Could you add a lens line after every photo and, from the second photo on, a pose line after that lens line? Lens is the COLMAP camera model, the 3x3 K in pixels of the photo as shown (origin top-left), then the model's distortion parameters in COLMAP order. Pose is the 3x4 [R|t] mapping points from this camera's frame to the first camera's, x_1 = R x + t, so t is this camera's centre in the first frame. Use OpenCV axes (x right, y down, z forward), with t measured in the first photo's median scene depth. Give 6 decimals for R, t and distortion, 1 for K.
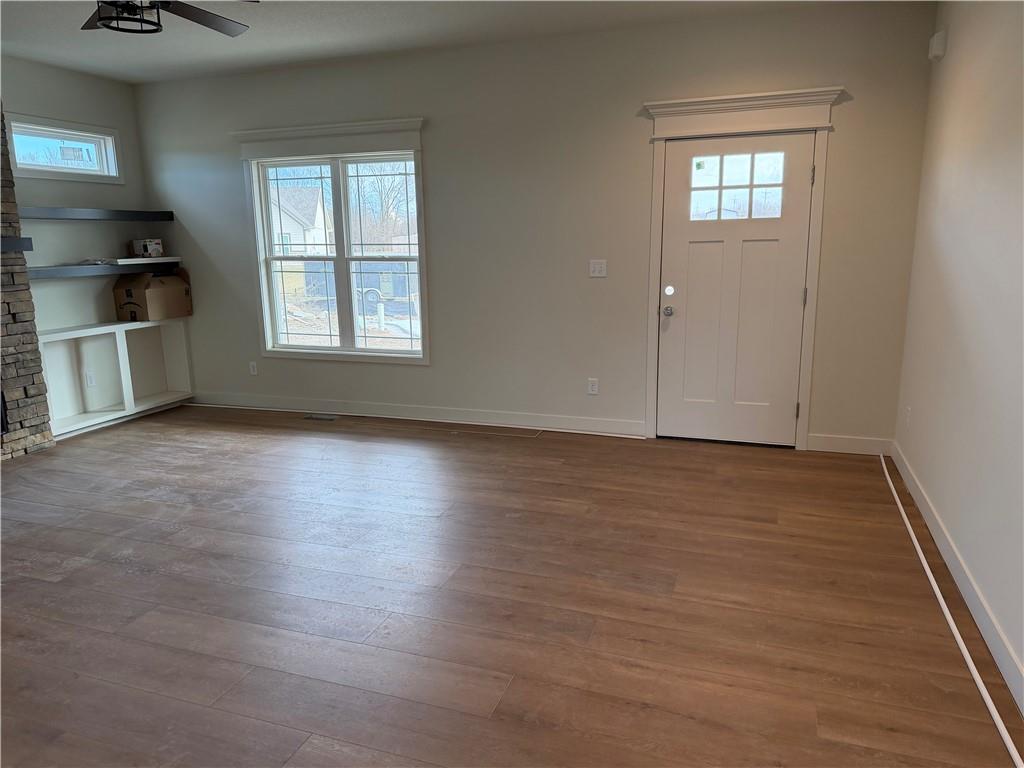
lens RADIAL K [[710.6, 0, 507.2], [0, 710.6, 387.0], [0, 0, 1]] dist [0.067694, -0.085762]
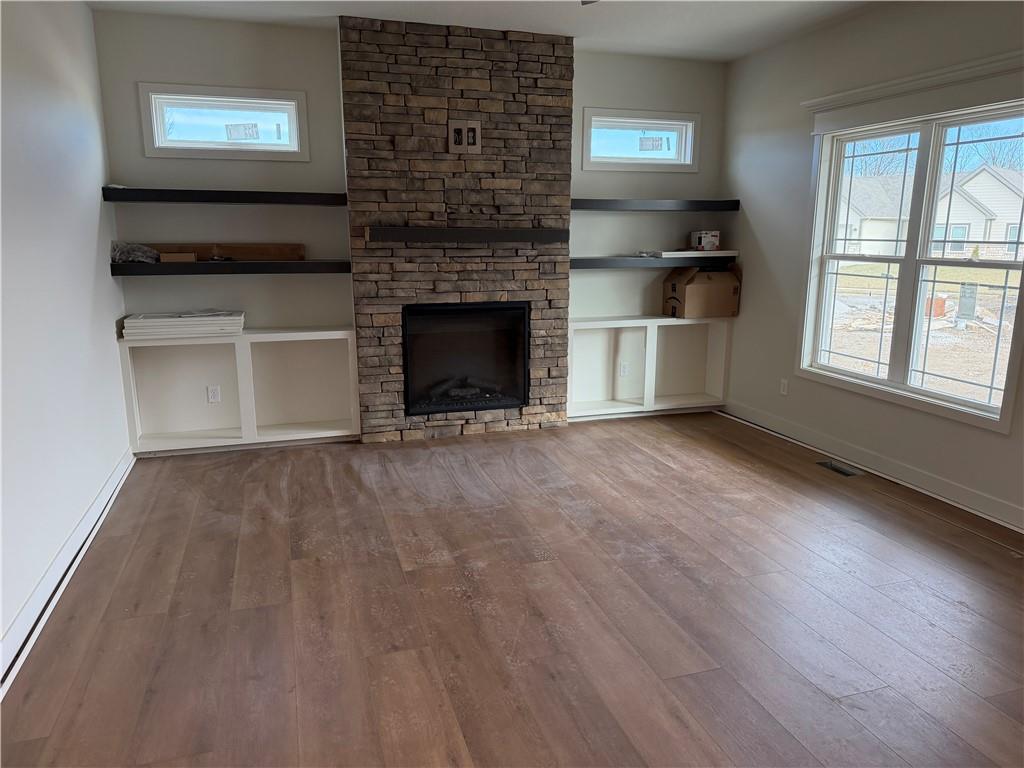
lens RADIAL K [[710.6, 0, 508.6], [0, 710.6, 386.1], [0, 0, 1]] dist [0.067694, -0.085762]
pose [[0.608342, 0.185607, -0.771667, 0.103165], [-0.173075, 0.979895, 0.099248, -0.058789], [0.774574, 0.073179, 0.628235, 0.244135]]
